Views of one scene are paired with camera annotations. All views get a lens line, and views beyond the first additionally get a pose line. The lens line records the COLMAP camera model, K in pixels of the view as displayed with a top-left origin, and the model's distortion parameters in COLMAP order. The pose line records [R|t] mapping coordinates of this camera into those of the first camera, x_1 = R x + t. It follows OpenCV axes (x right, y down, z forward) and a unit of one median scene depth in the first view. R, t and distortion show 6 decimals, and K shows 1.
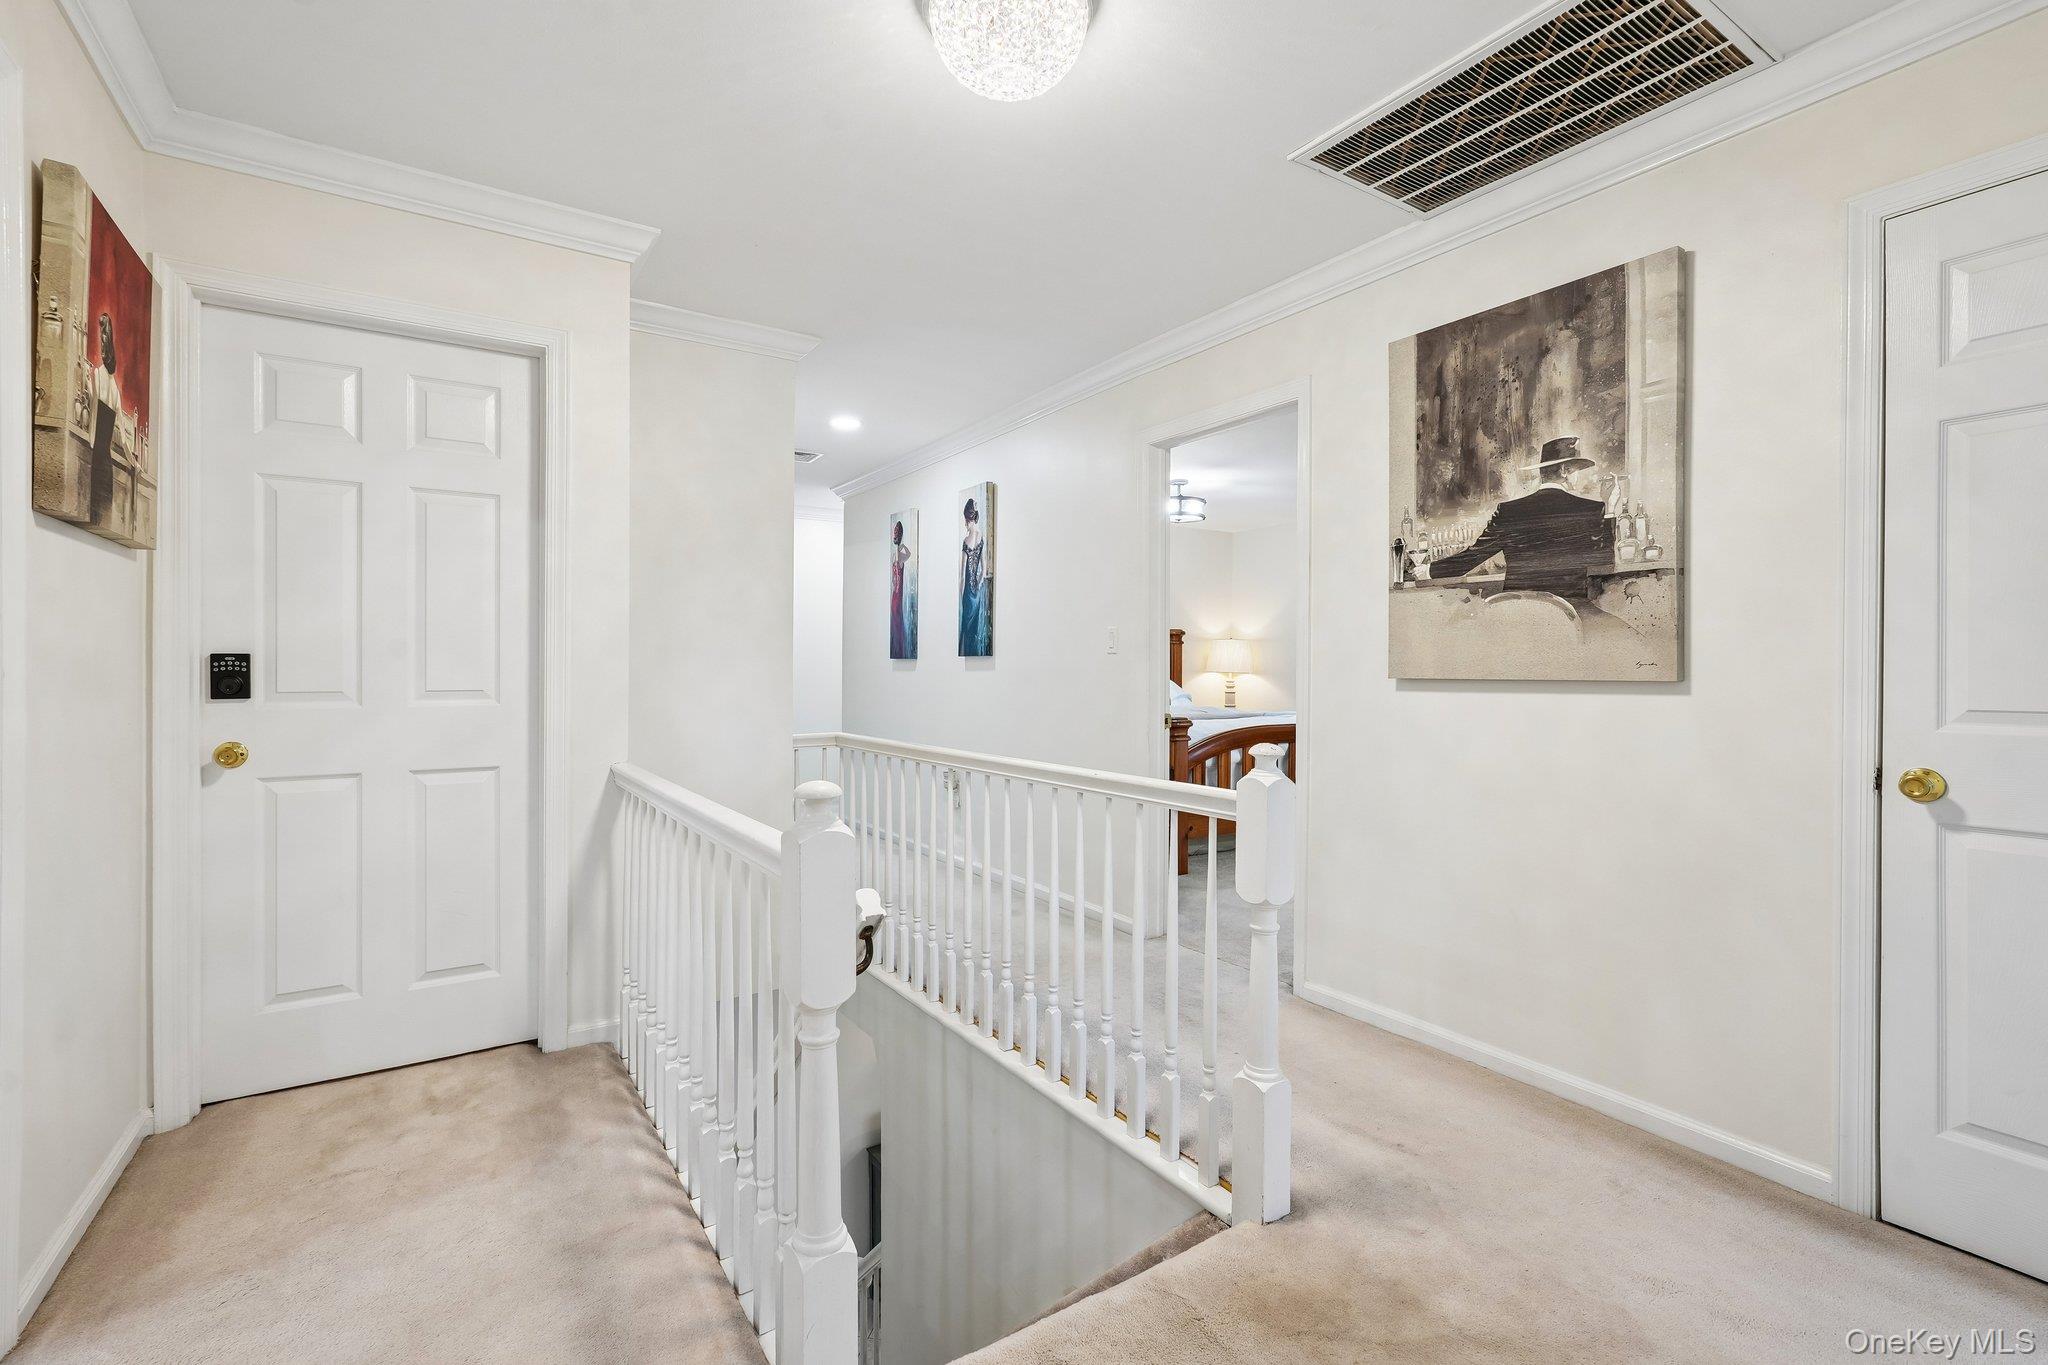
lens RADIAL K [[915.6, 0, 1029.1], [0, 915.6, 663.6], [0, 0, 1]] dist [-0.002894, -0.000490]
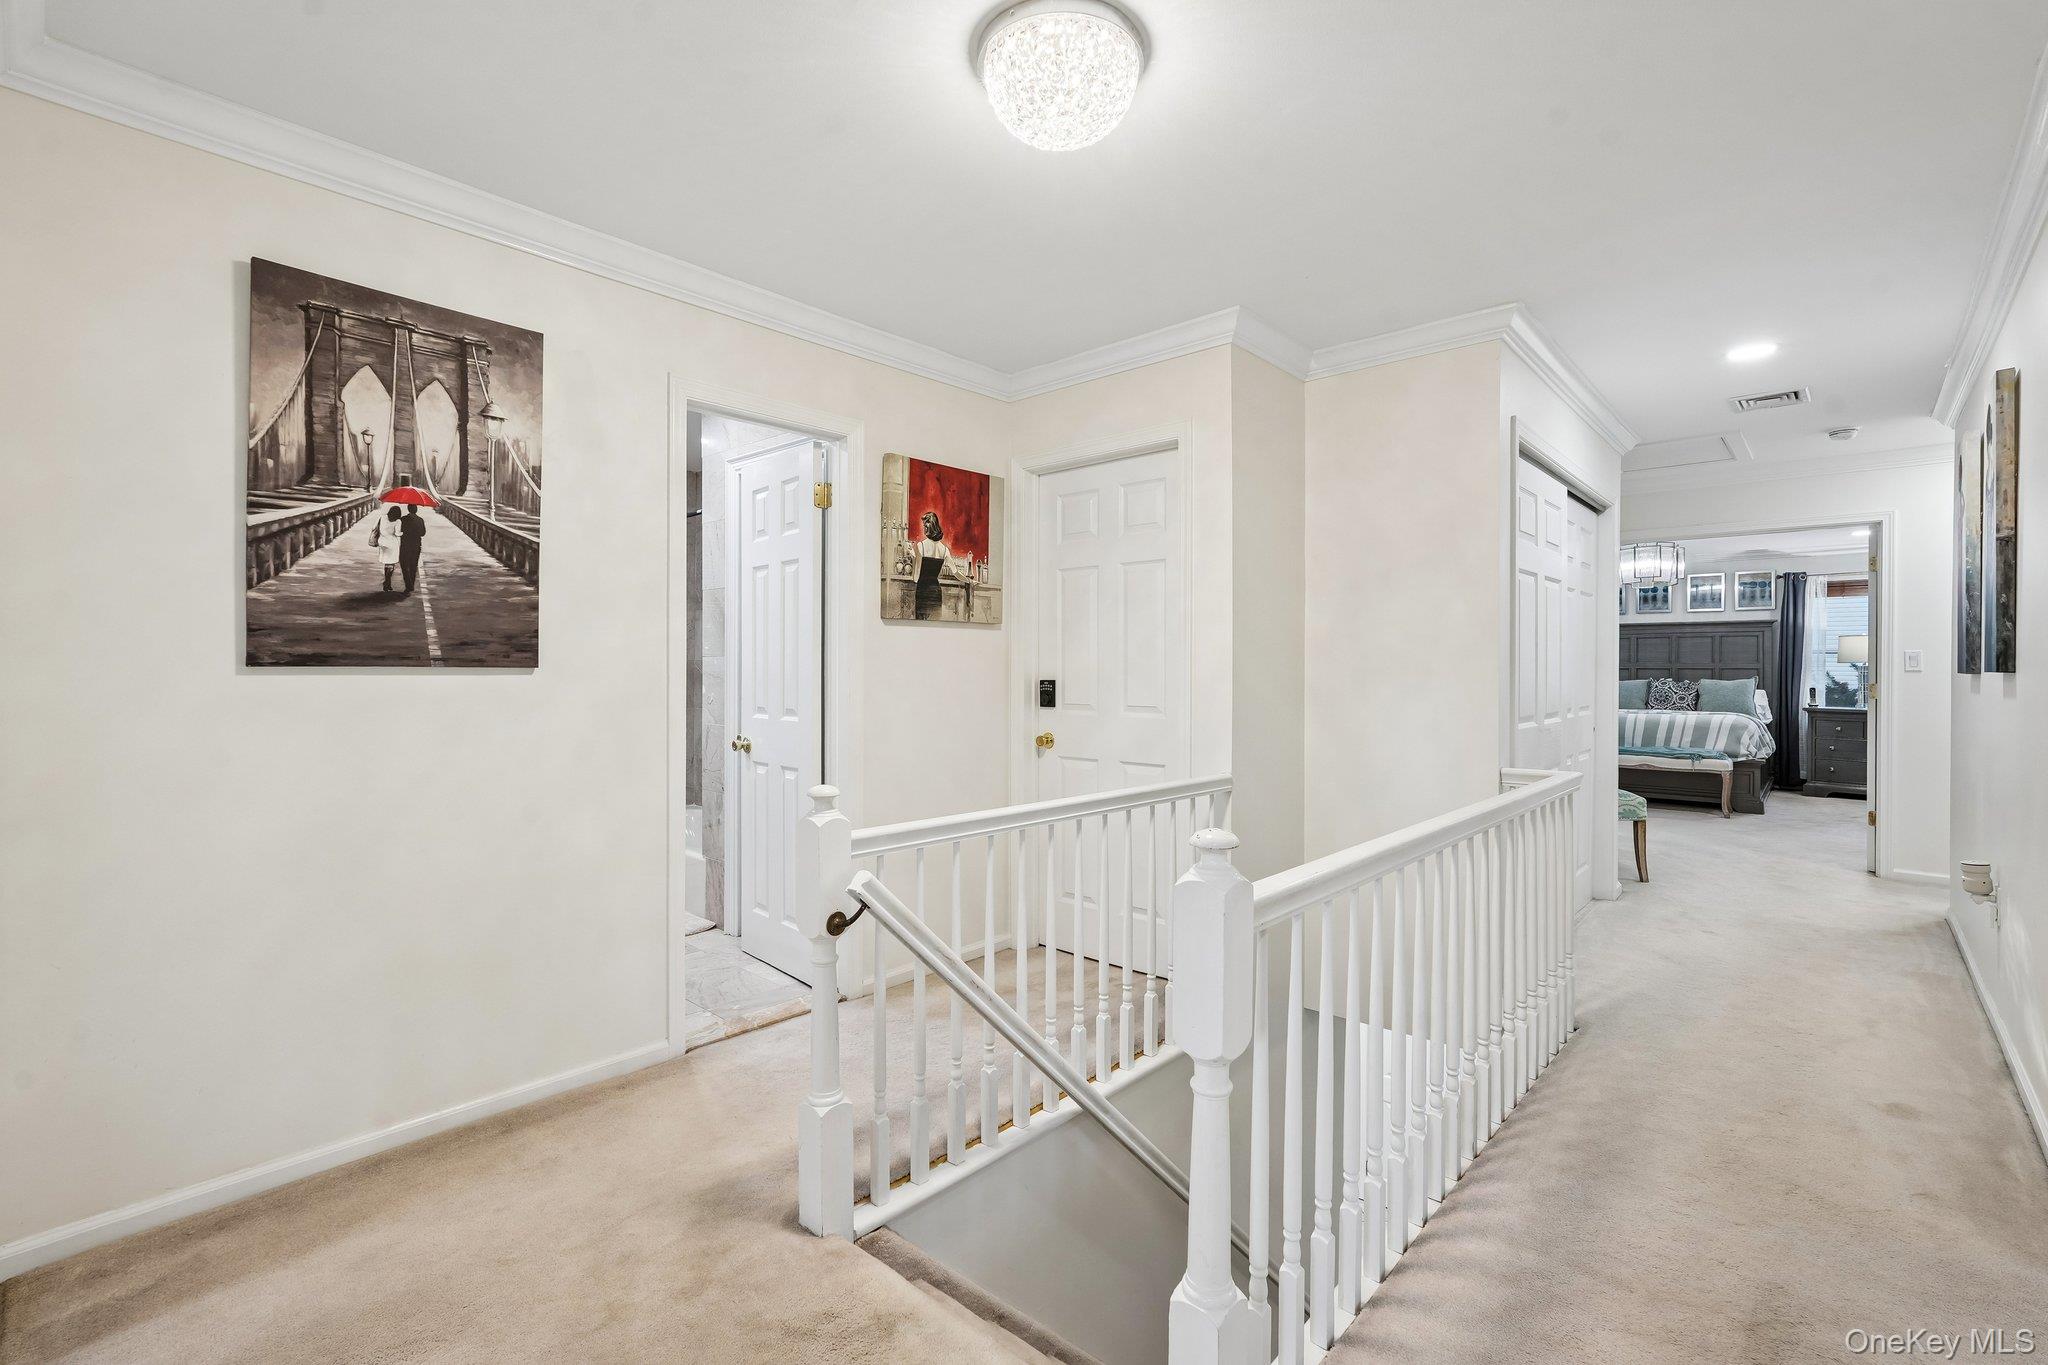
lens RADIAL K [[915.6, 0, 1023.2], [0, 915.6, 675.4], [0, 0, 1]] dist [-0.002894, -0.000490]
pose [[0.248410, 0.005510, -0.968639, 0.751469], [0.007450, 0.999943, 0.007599, -0.032611], [0.968626, -0.009104, 0.248355, 0.542883]]
